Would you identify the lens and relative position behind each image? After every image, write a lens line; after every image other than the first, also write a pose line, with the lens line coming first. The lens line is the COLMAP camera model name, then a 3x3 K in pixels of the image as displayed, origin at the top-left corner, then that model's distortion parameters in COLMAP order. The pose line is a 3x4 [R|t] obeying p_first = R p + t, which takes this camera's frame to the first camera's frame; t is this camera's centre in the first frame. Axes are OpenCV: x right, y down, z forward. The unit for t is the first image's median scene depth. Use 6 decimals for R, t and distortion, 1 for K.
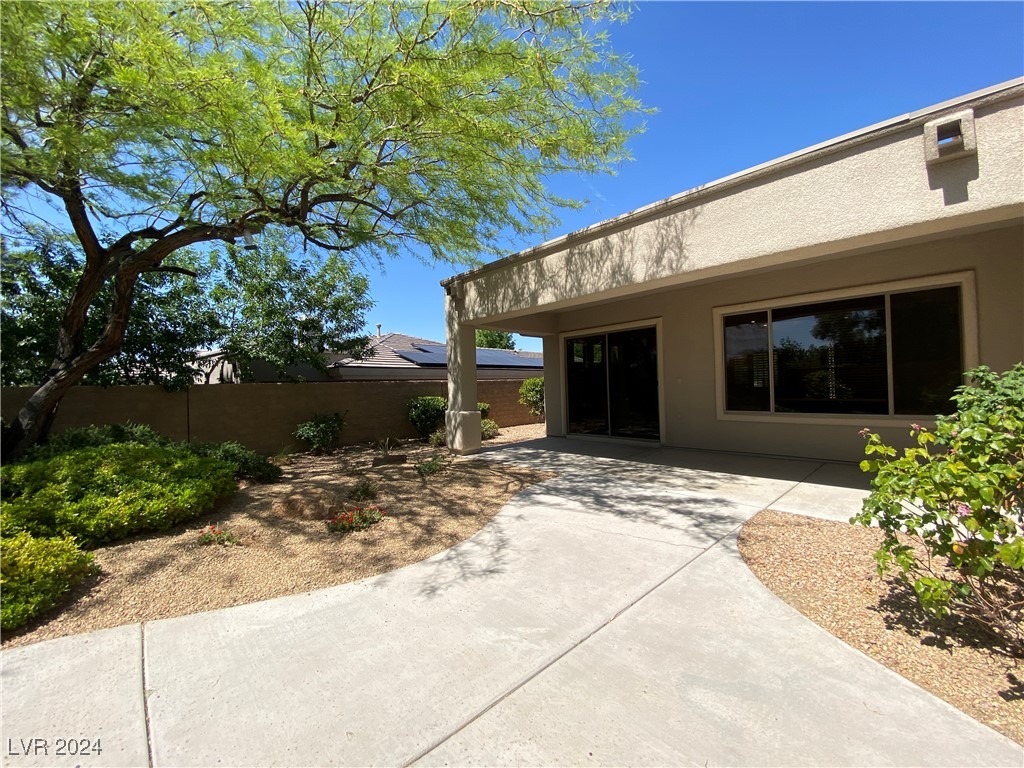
lens RADIAL K [[414.3, 0, 508.4], [0, 414.3, 387.2], [0, 0, 1]] dist [-0.000630, -0.016519]
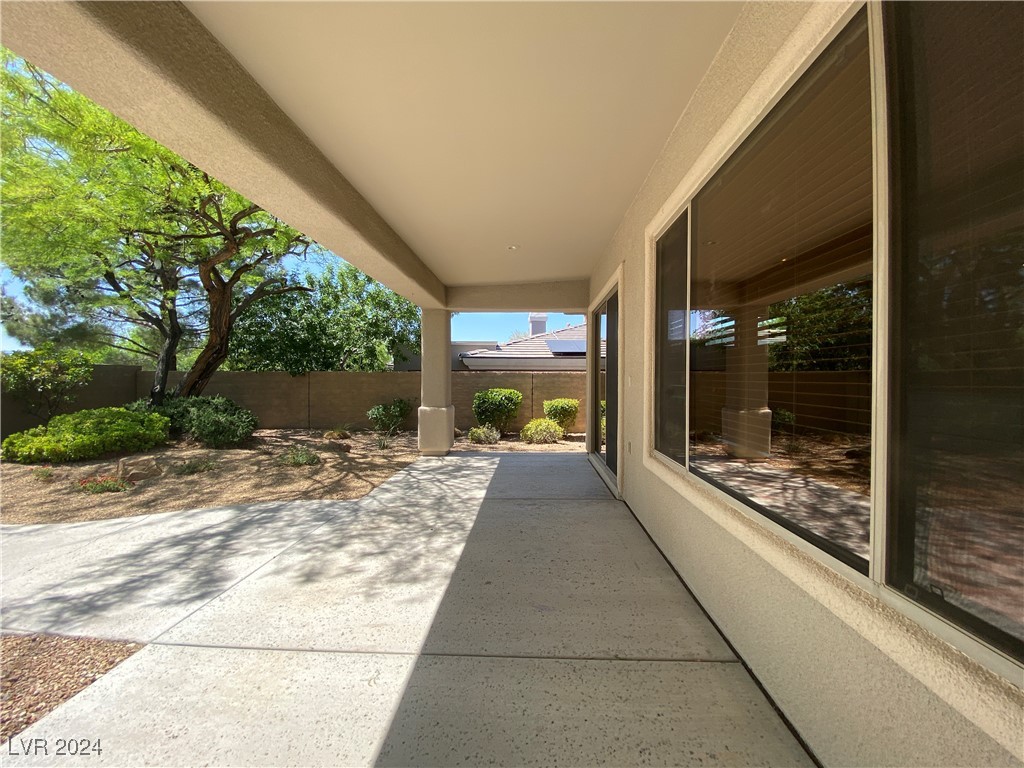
lens RADIAL K [[415.8, 0, 510.2], [0, 415.8, 382.0], [0, 0, 1]] dist [0.027509, -0.024057]
pose [[0.704566, 0.039991, -0.708511, 1.079826], [-0.027128, 0.999199, 0.029422, -0.049117], [0.709120, -0.001509, 0.705087, 0.786995]]
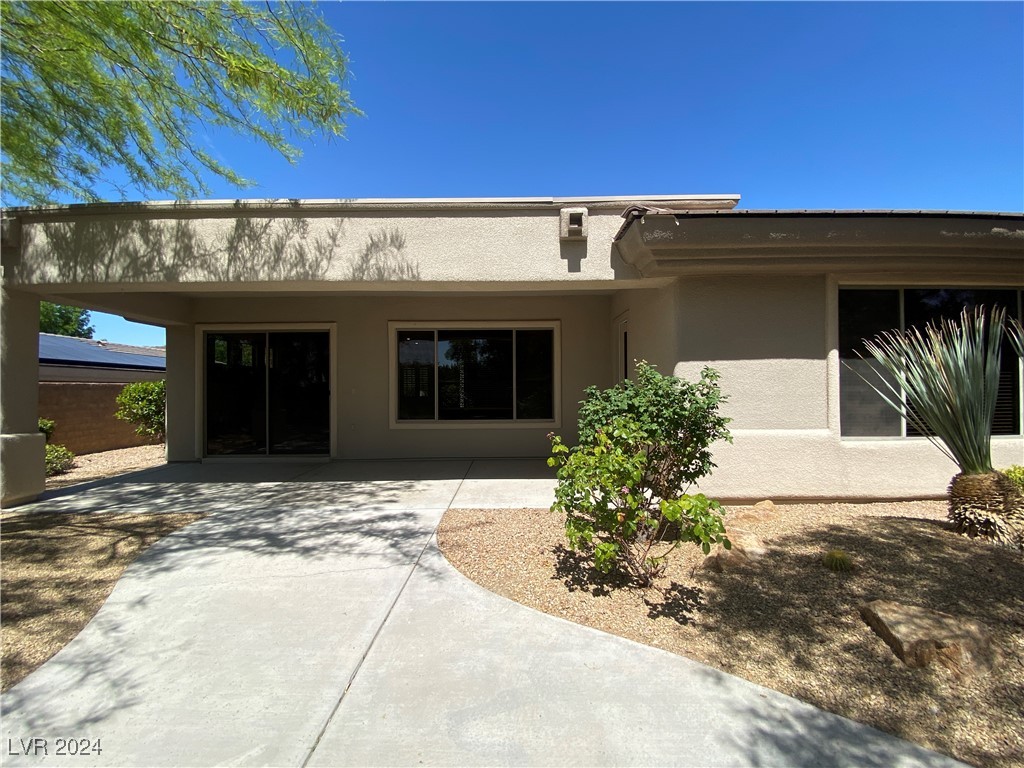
lens RADIAL K [[415.8, 0, 510.2], [0, 415.8, 382.0], [0, 0, 1]] dist [0.027509, -0.024057]
pose [[0.680103, 0.035246, 0.732269, -0.075708], [-0.010338, 0.999205, -0.038493, -0.003148], [-0.733044, 0.018609, 0.679927, 0.101134]]
